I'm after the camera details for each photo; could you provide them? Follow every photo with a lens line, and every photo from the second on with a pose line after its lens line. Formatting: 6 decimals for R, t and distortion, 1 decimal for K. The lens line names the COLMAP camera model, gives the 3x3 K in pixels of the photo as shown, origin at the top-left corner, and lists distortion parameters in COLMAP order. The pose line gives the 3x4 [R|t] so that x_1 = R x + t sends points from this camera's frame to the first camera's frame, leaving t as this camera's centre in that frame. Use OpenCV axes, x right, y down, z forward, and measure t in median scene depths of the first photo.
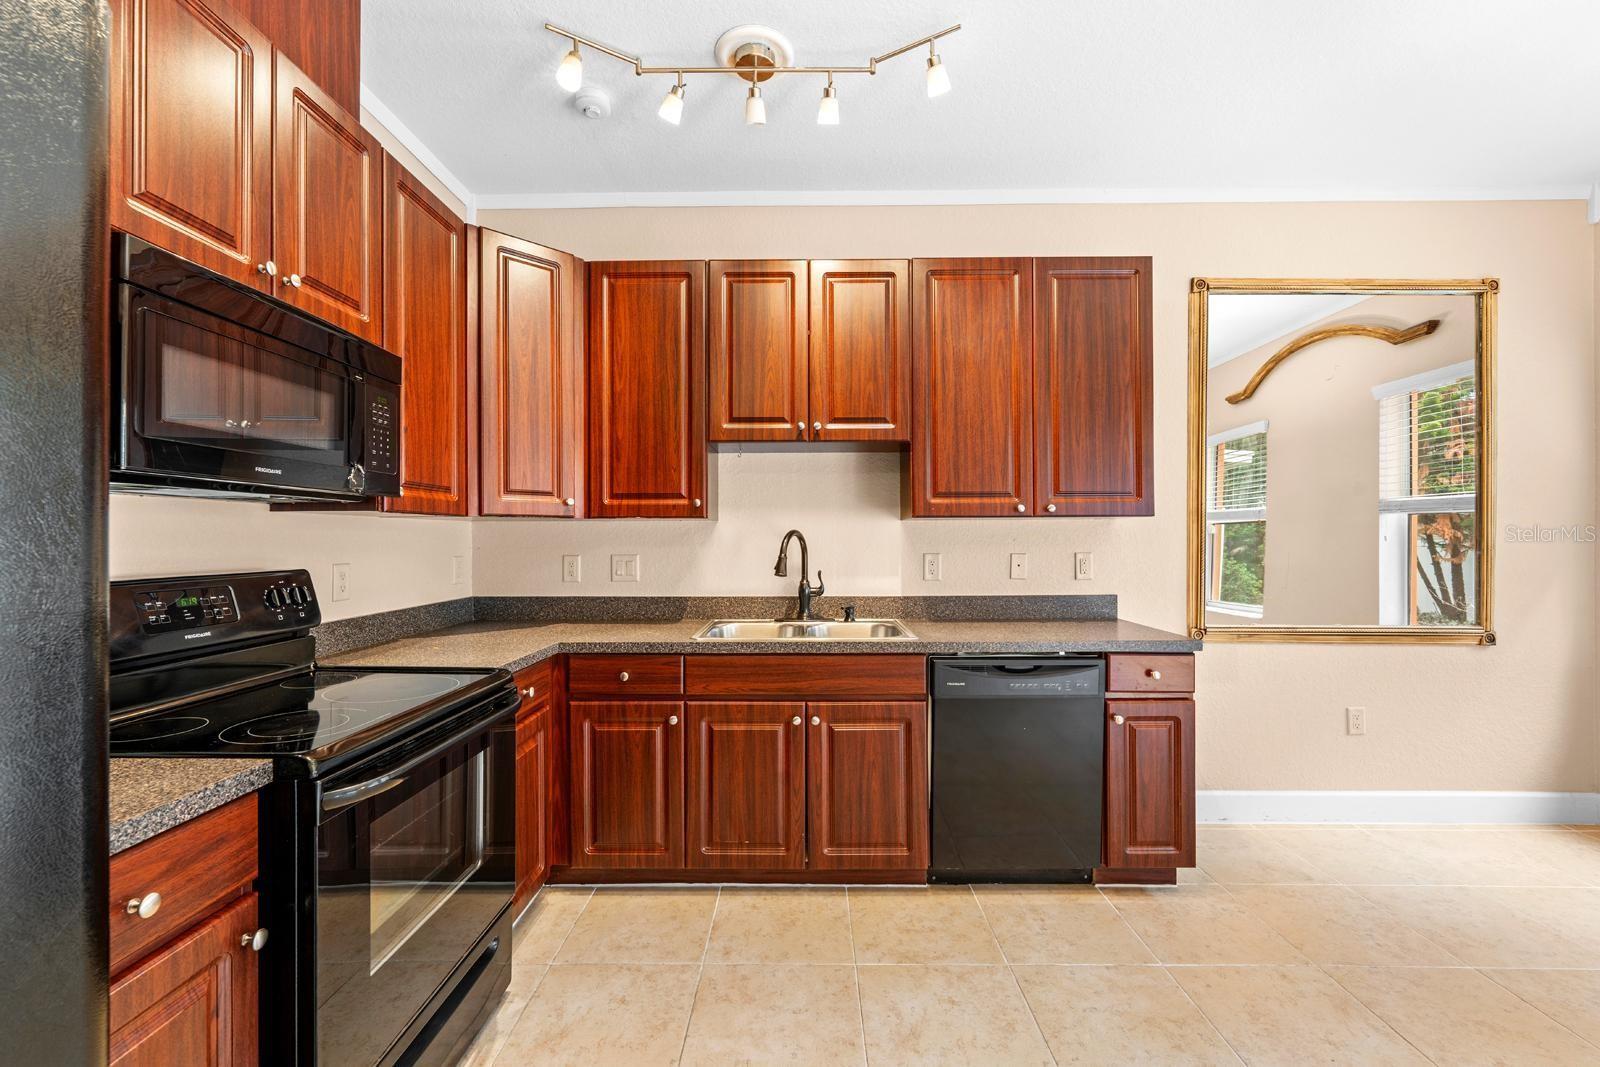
lens RADIAL K [[654.6, 0, 794.3], [0, 654.6, 537.0], [0, 0, 1]] dist [-0.000166, -0.000516]
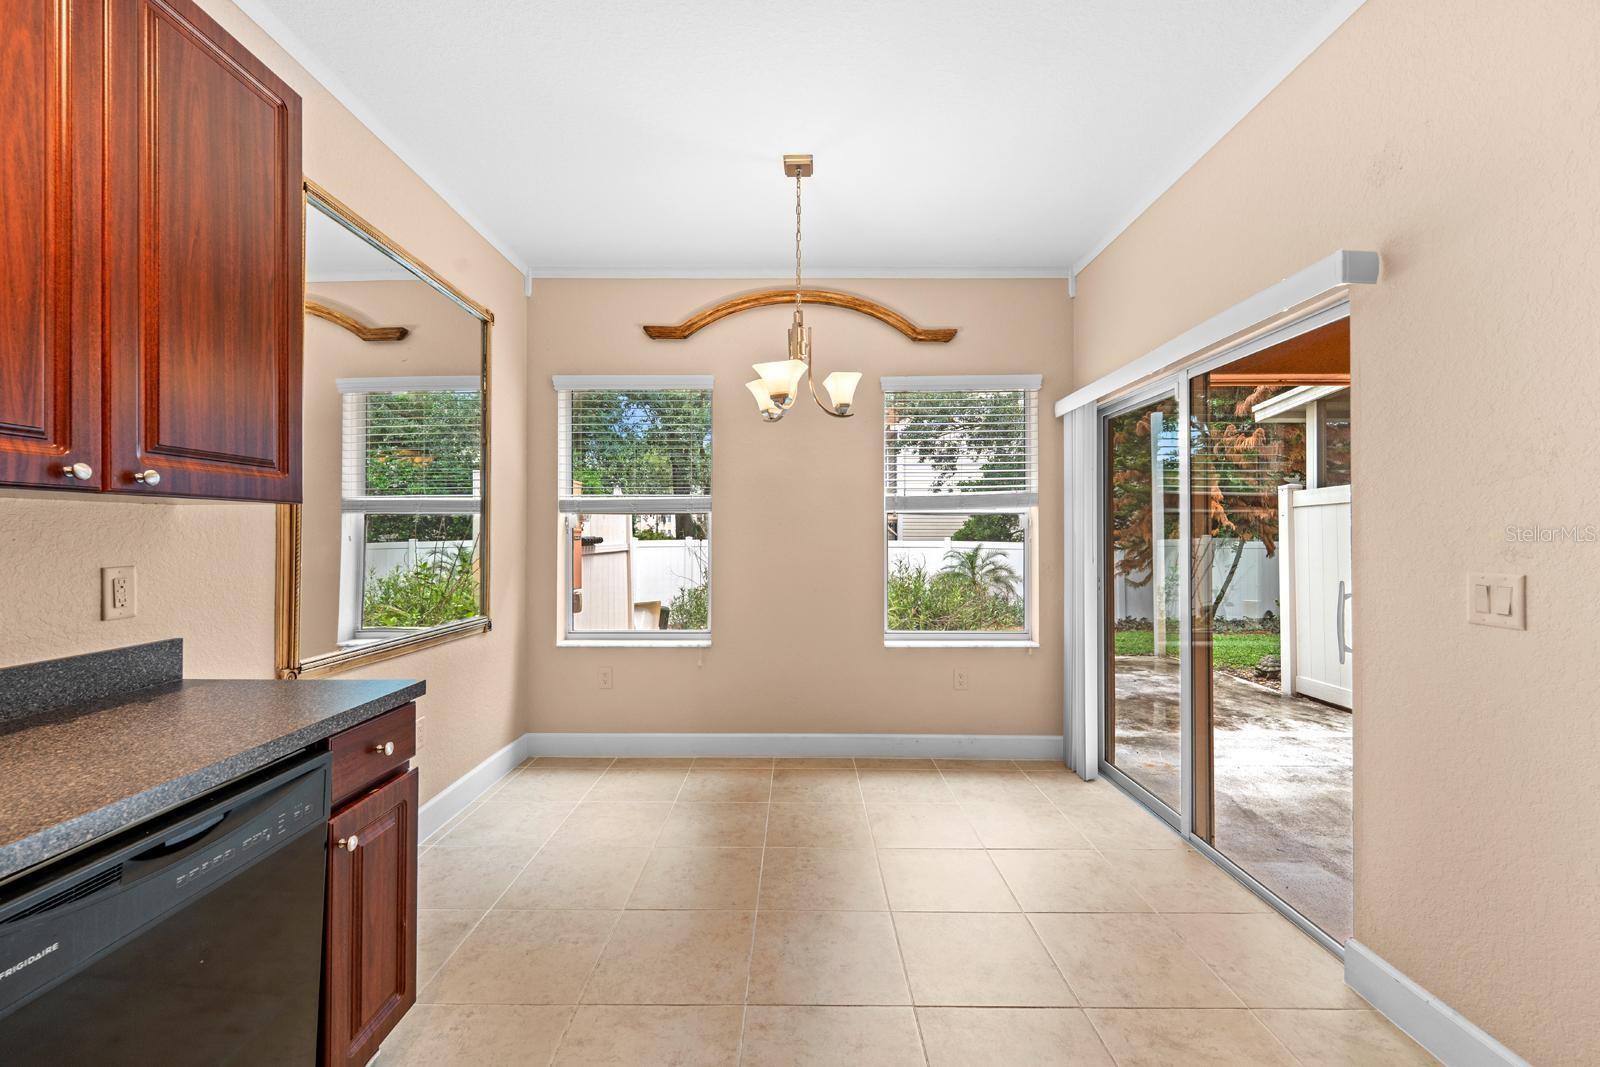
lens RADIAL K [[651.1, 0, 800.0], [0, 651.1, 533.5], [0, 0, 1]] dist [-0.000590, 0.000156]
pose [[-0.008355, 0.004532, 0.999955, -0.089787], [-0.000162, 0.999990, -0.004534, -0.000339], [-0.999965, -0.000199, -0.008354, 0.525031]]
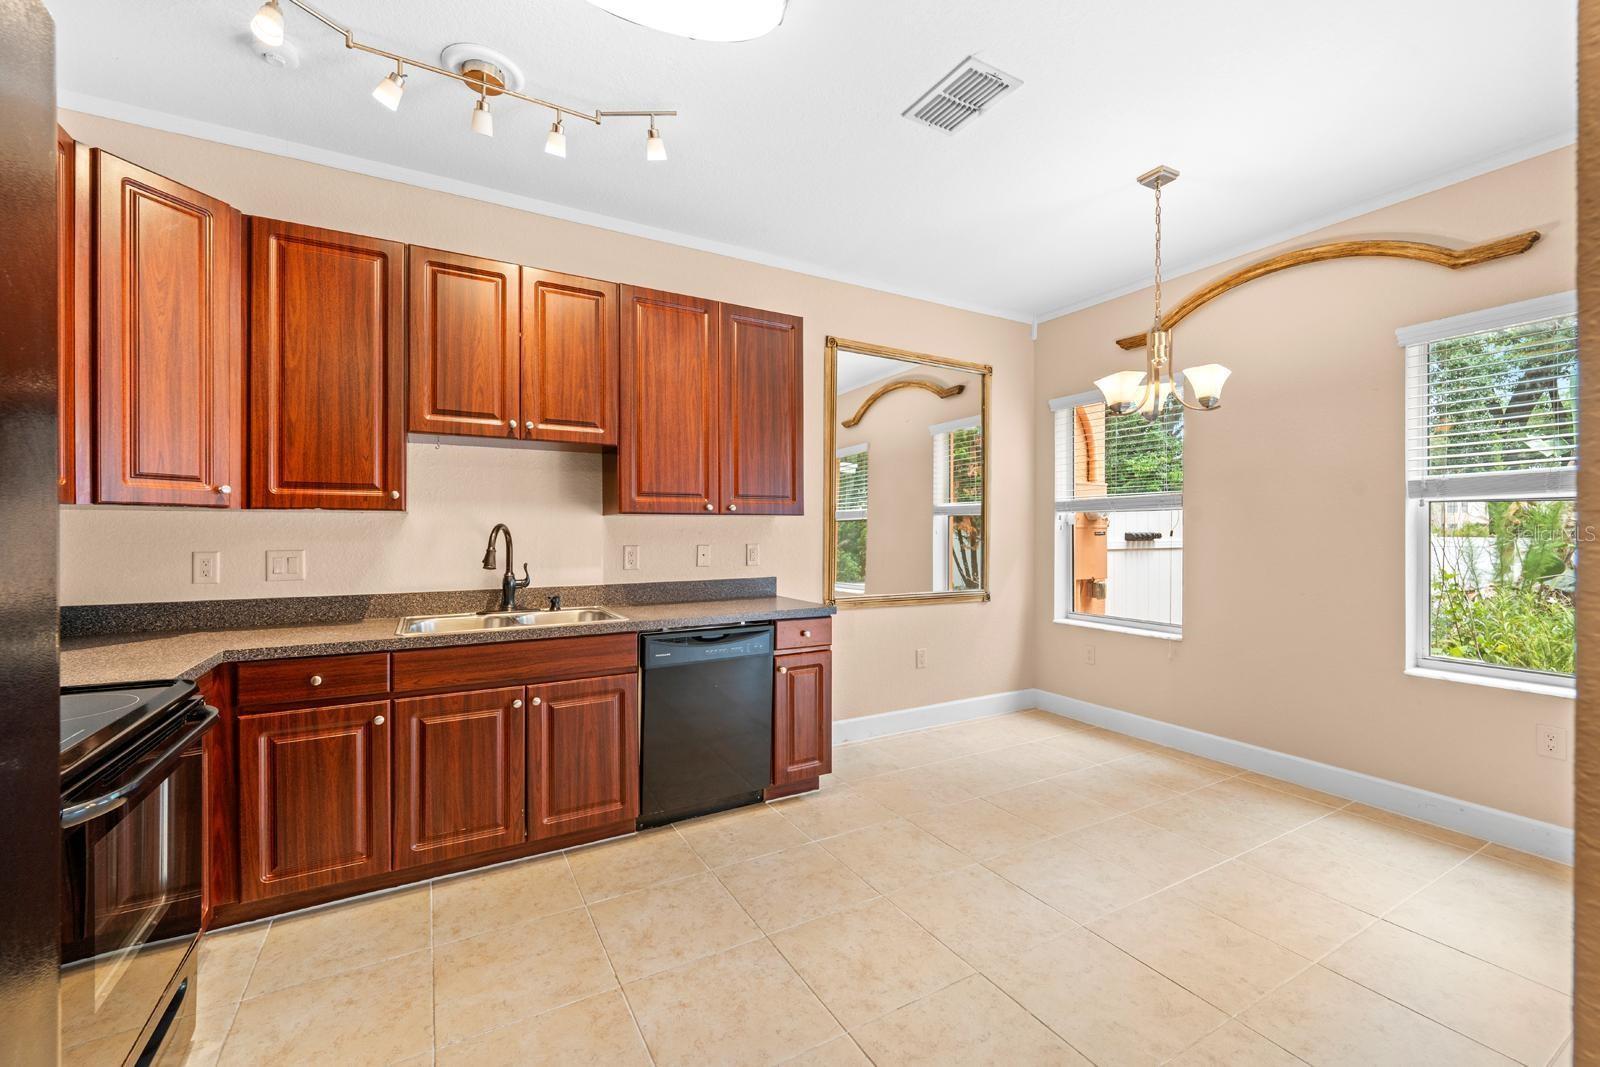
lens RADIAL K [[651.1, 0, 800.0], [0, 651.1, 533.5], [0, 0, 1]] dist [-0.000590, 0.000156]
pose [[0.862639, -0.000005, 0.505820, -0.119551], [-0.001722, 0.999994, 0.002946, 0.000758], [-0.505817, -0.003412, 0.862634, -0.125297]]
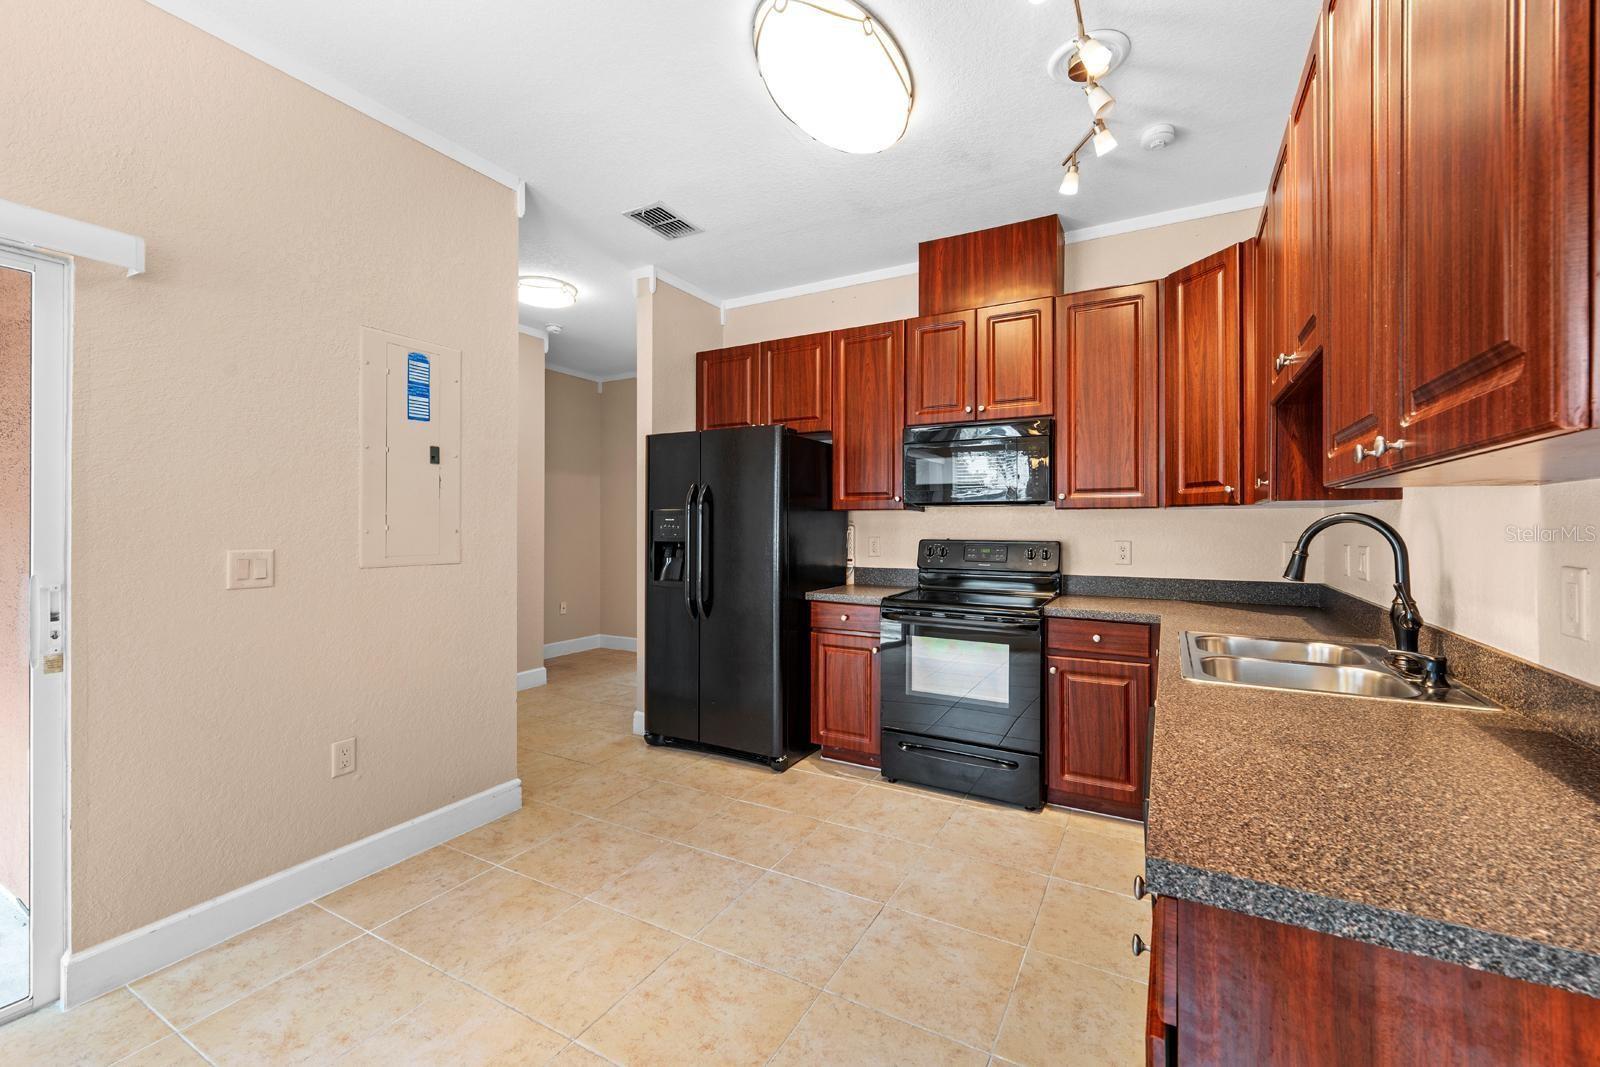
lens RADIAL K [[651.1, 0, 800.0], [0, 651.1, 533.5], [0, 0, 1]] dist [-0.000590, 0.000156]
pose [[-0.477728, 0.011962, -0.878426, 0.849493], [0.000018, 0.999907, 0.013606, 0.001186], [0.878508, 0.006484, -0.477684, 0.875909]]
